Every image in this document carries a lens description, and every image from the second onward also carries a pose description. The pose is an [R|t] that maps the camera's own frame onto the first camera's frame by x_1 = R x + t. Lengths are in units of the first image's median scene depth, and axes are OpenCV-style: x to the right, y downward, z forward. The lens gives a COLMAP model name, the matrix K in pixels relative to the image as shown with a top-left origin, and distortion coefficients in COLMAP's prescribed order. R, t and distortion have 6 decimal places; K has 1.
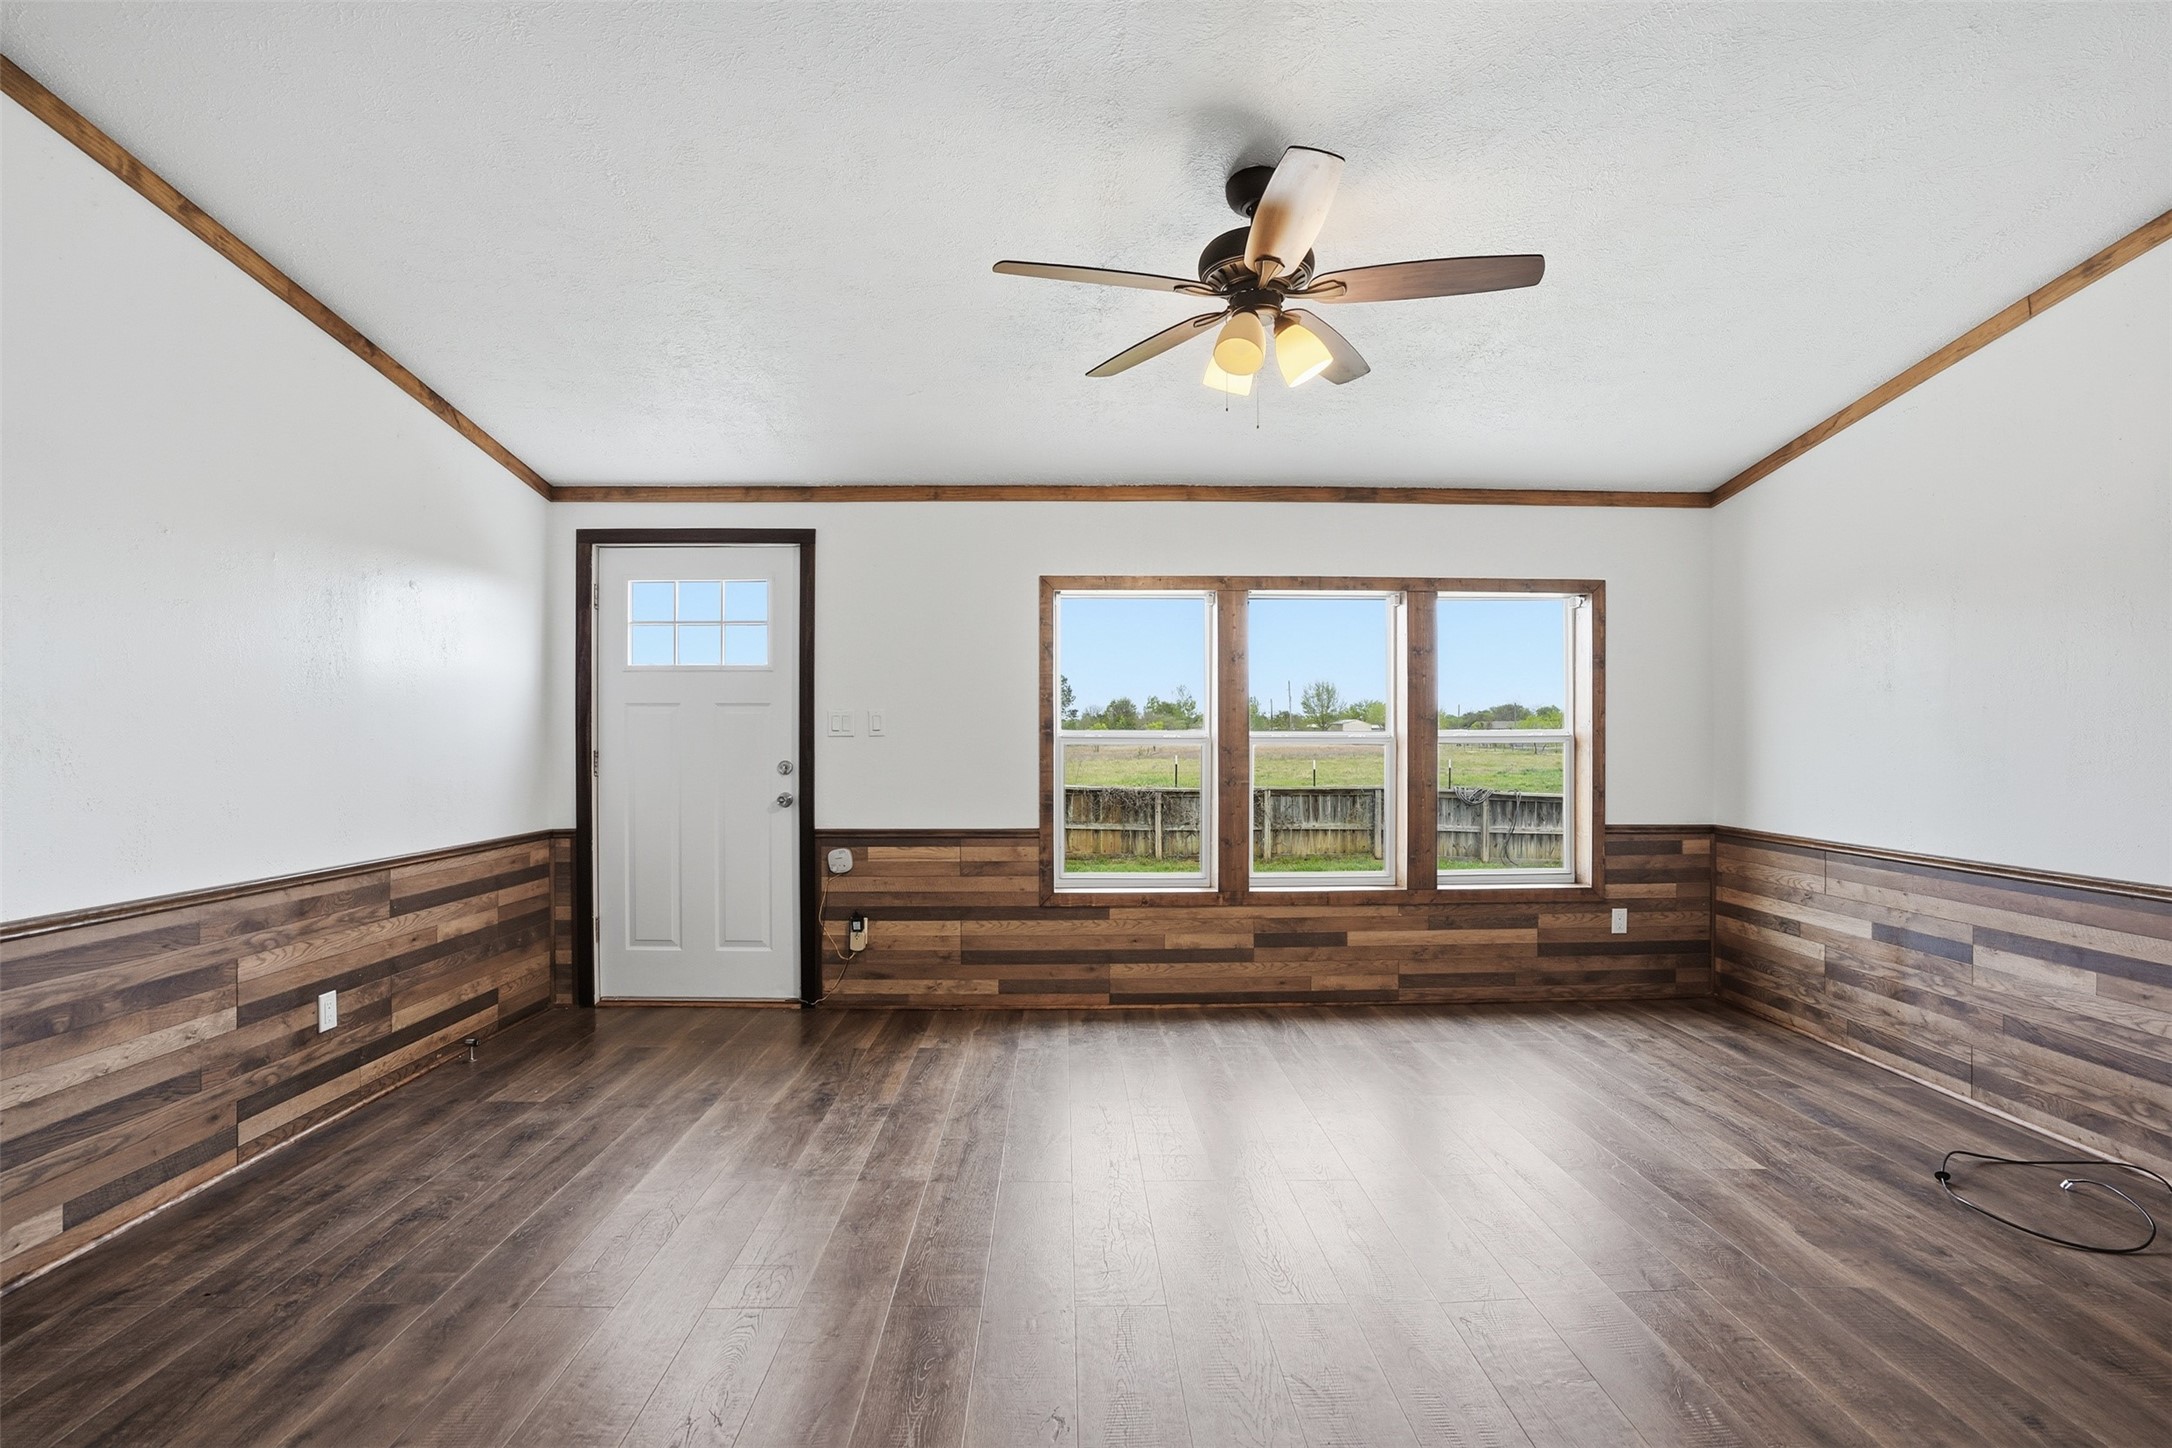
lens RADIAL K [[1017.6, 0, 1079.3], [0, 1017.6, 734.7], [0, 0, 1]] dist [-0.069093, 0.029921]
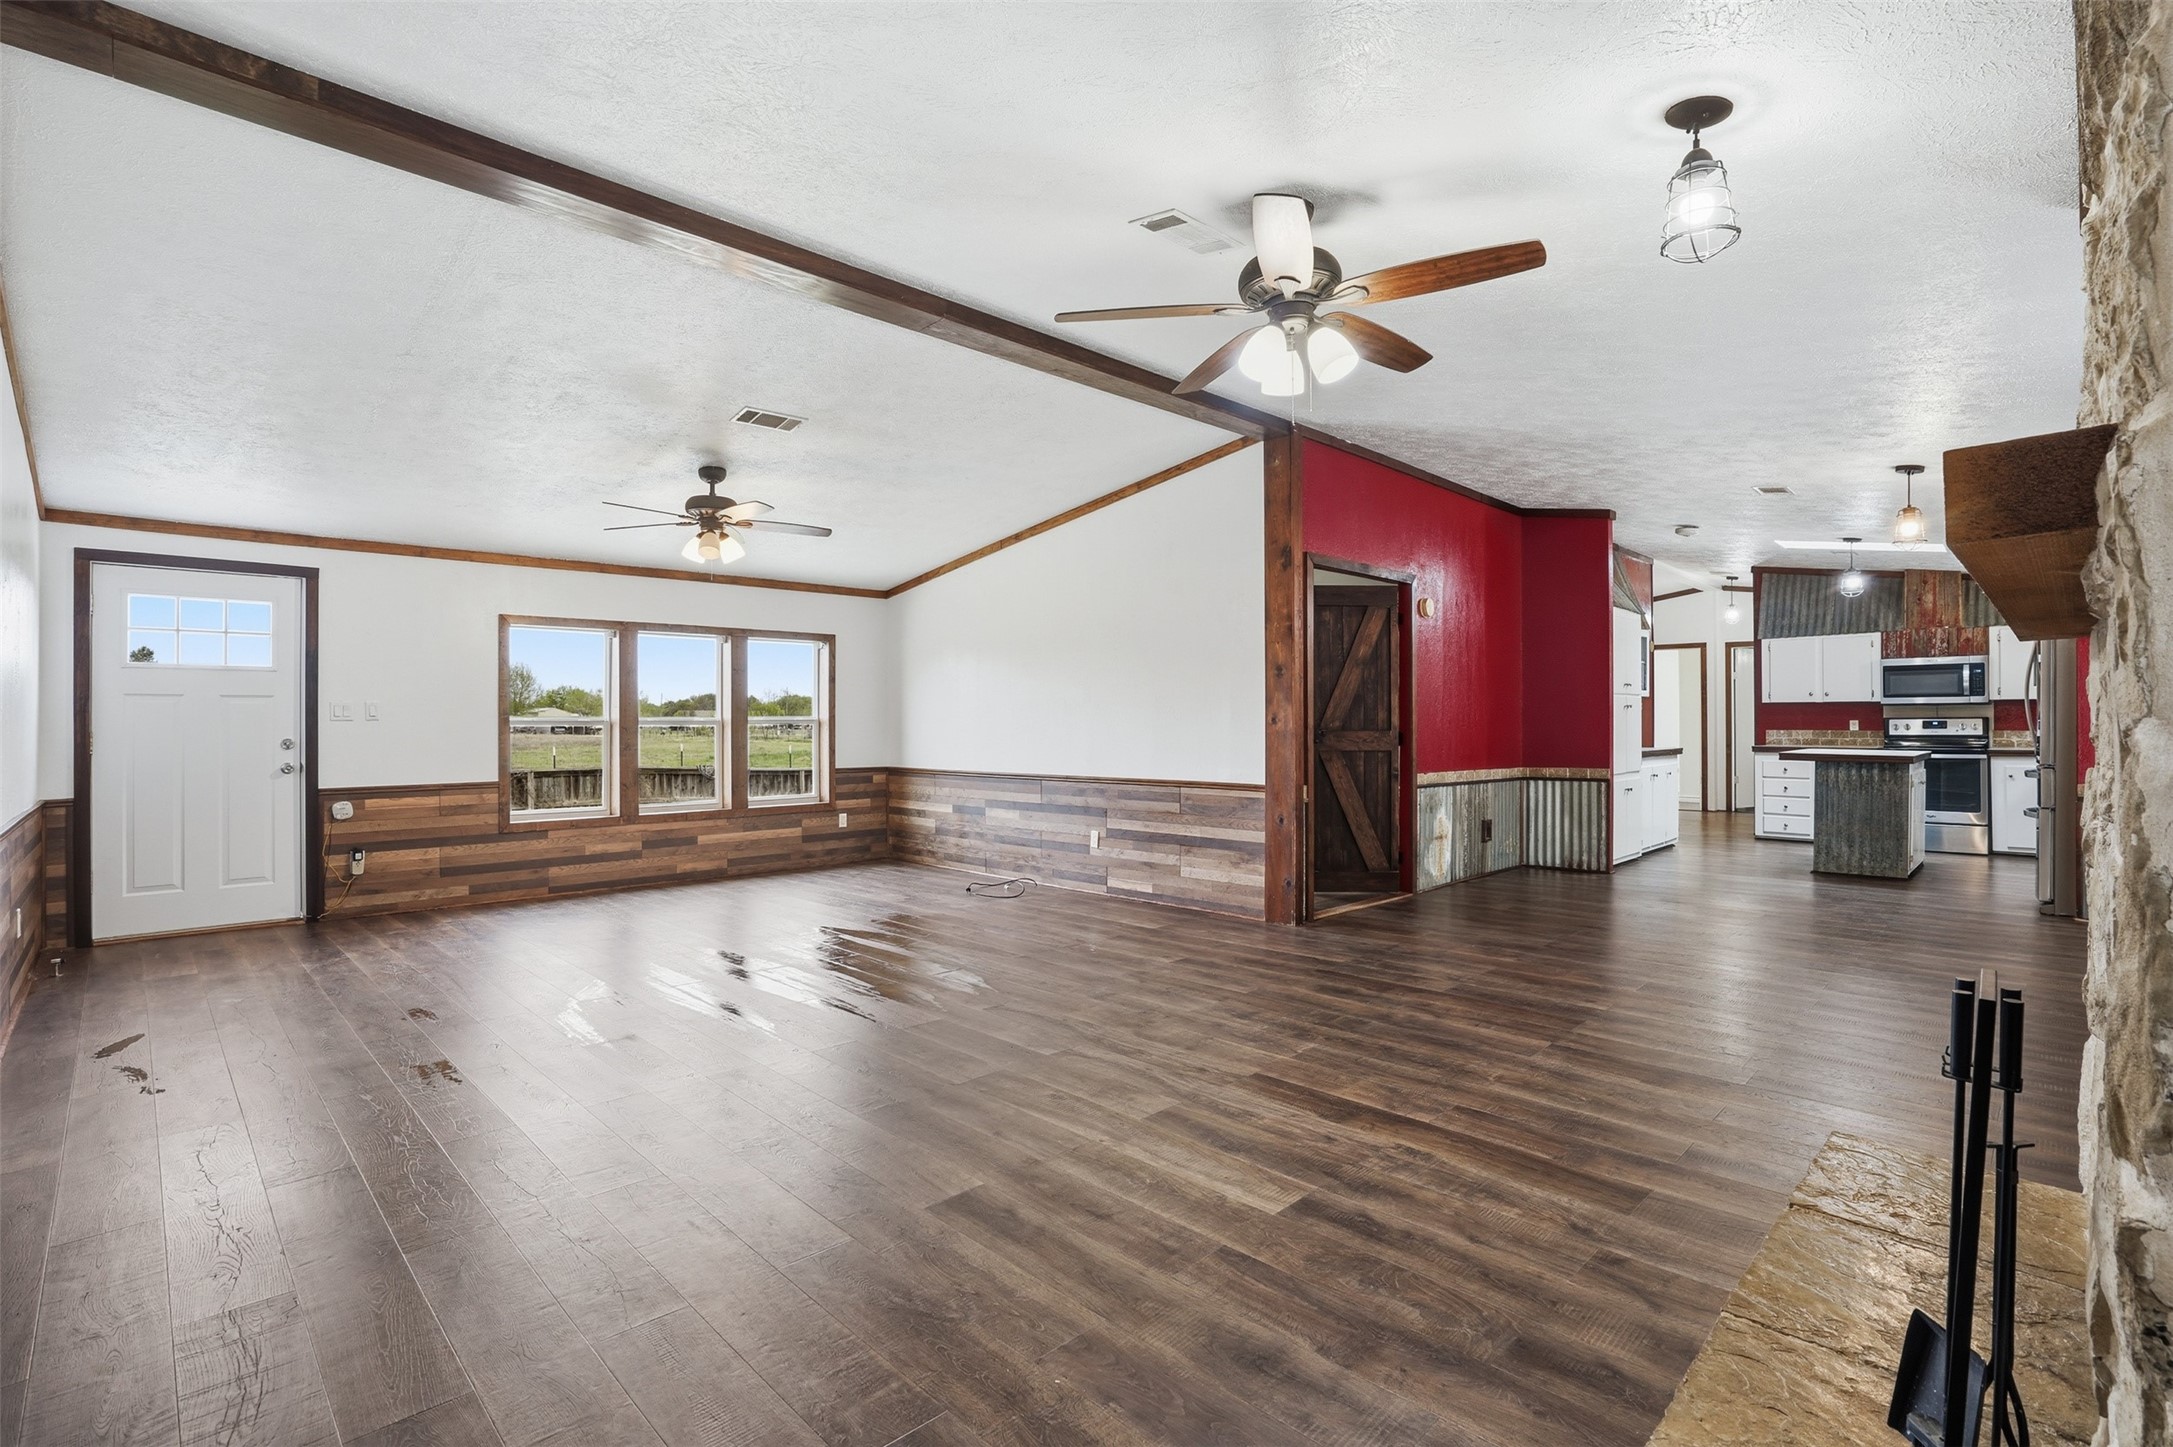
lens RADIAL K [[1011.5, 0, 1083.8], [0, 1011.5, 720.0], [0, 0, 1]] dist [-0.062239, 0.027757]
pose [[0.723665, -0.000809, 0.690151, -0.429552], [0.002607, 0.999995, -0.001561, 0.005482], [-0.690146, 0.002929, 0.723664, -0.668156]]
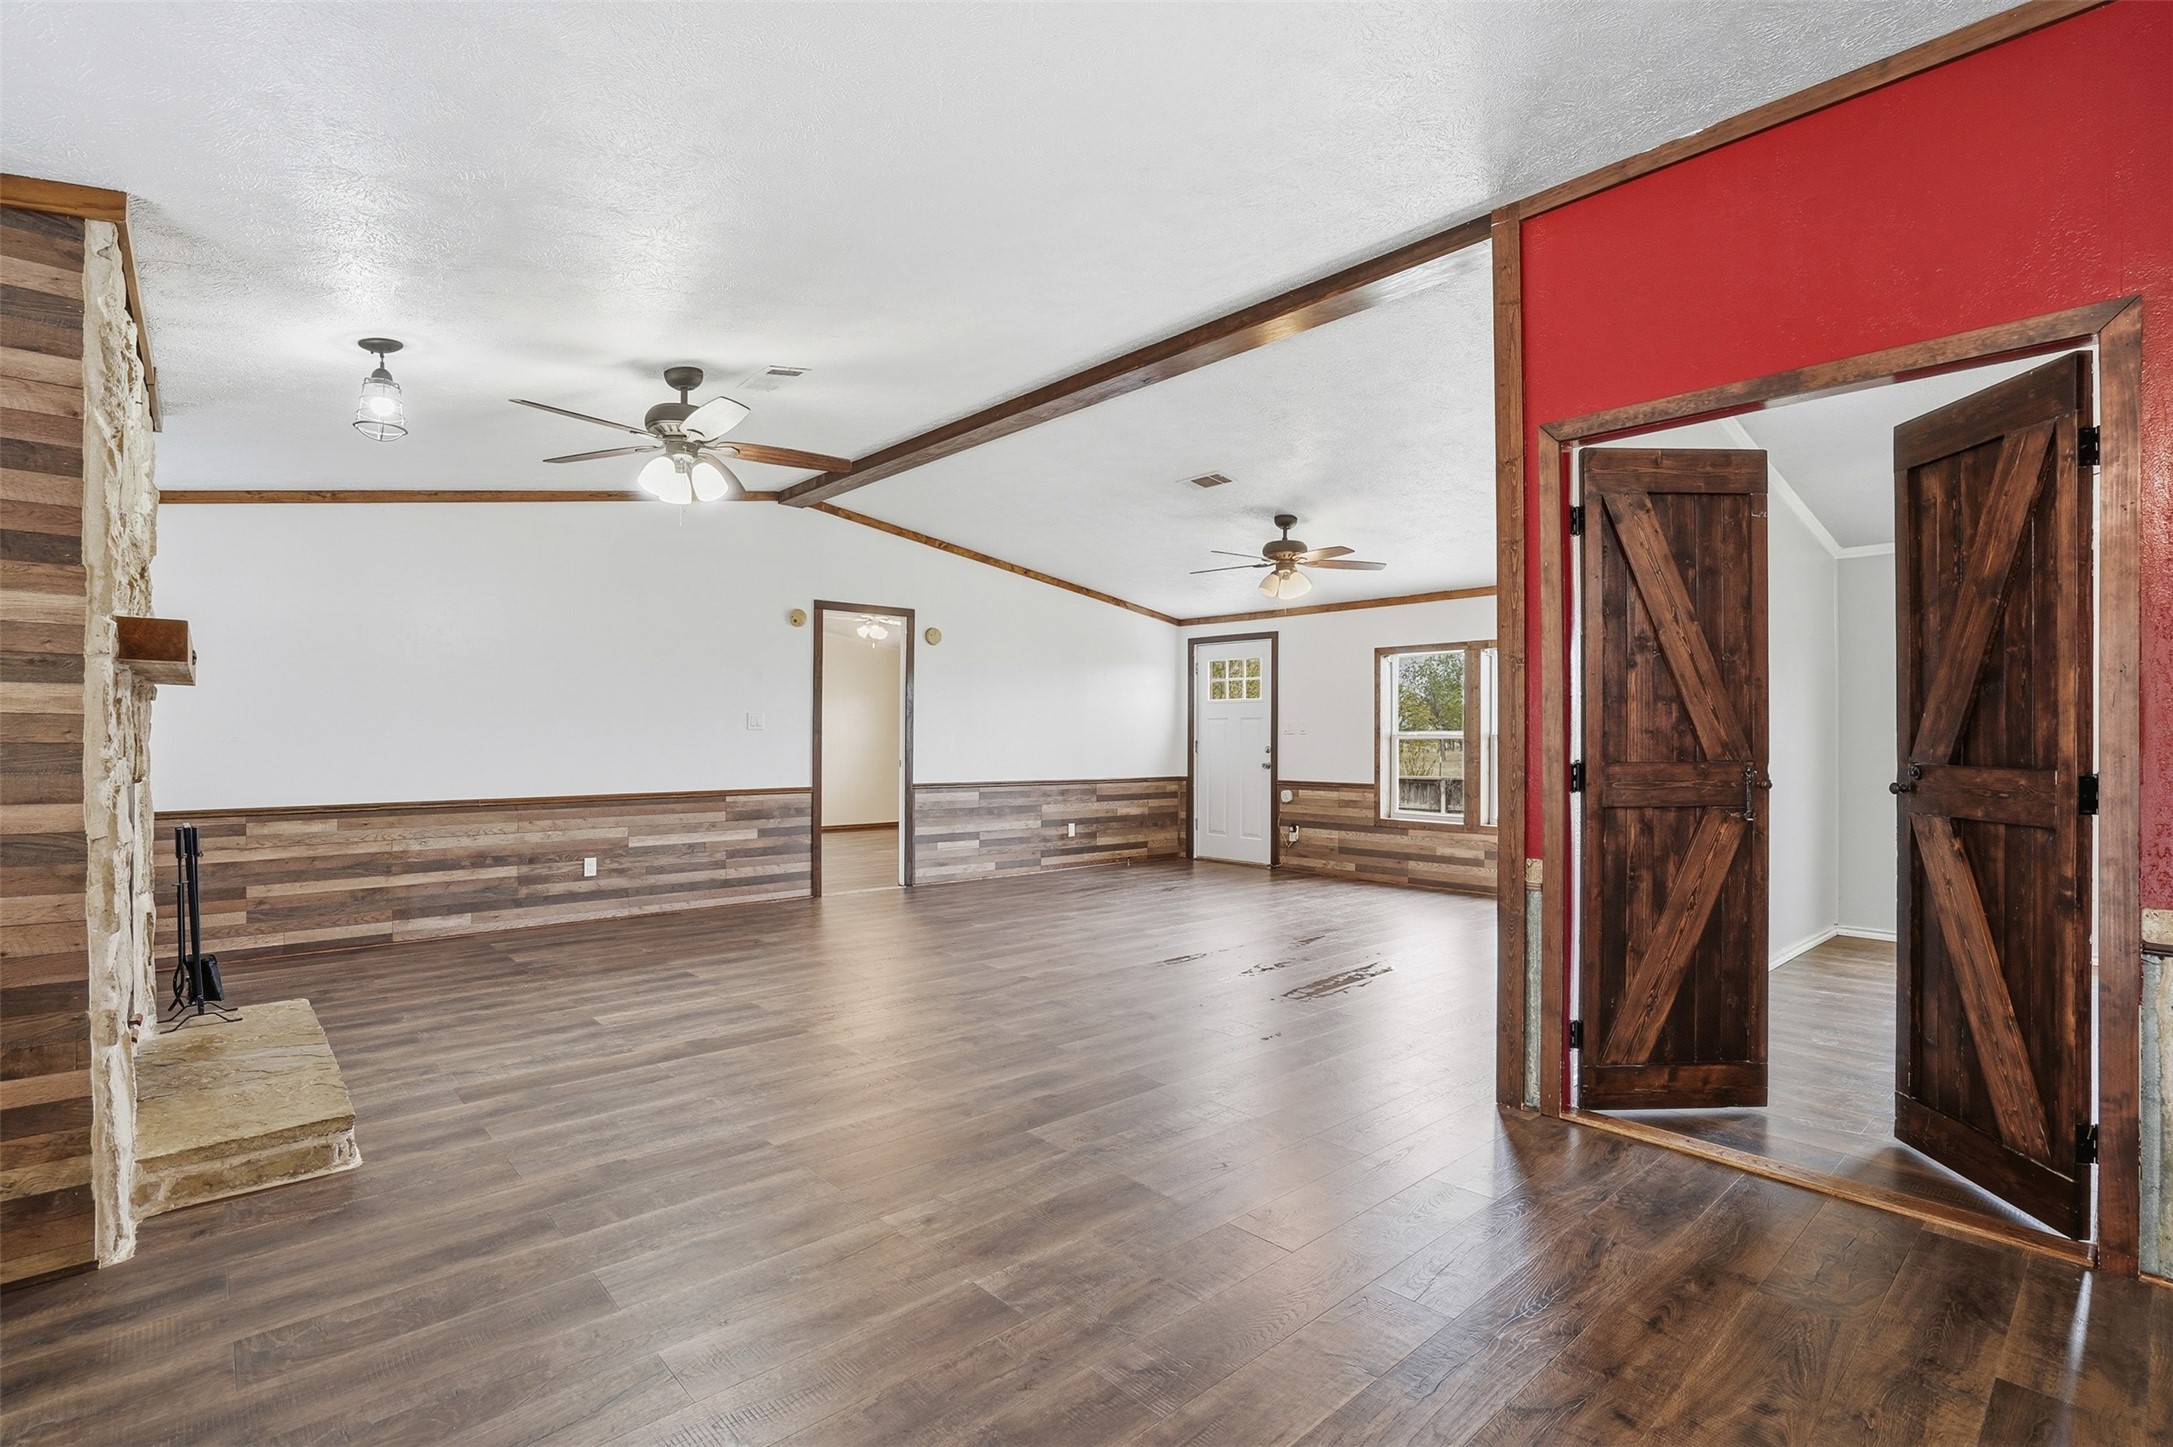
lens RADIAL K [[1018.1, 0, 1079.7], [0, 1018.1, 734.2], [0, 0, 1]] dist [-0.069093, 0.029921]
pose [[0.652585, 0.000882, -0.757715, 1.013325], [-0.002757, 0.999995, -0.001210, 0.005541], [0.757711, 0.002879, 0.652584, -0.615875]]
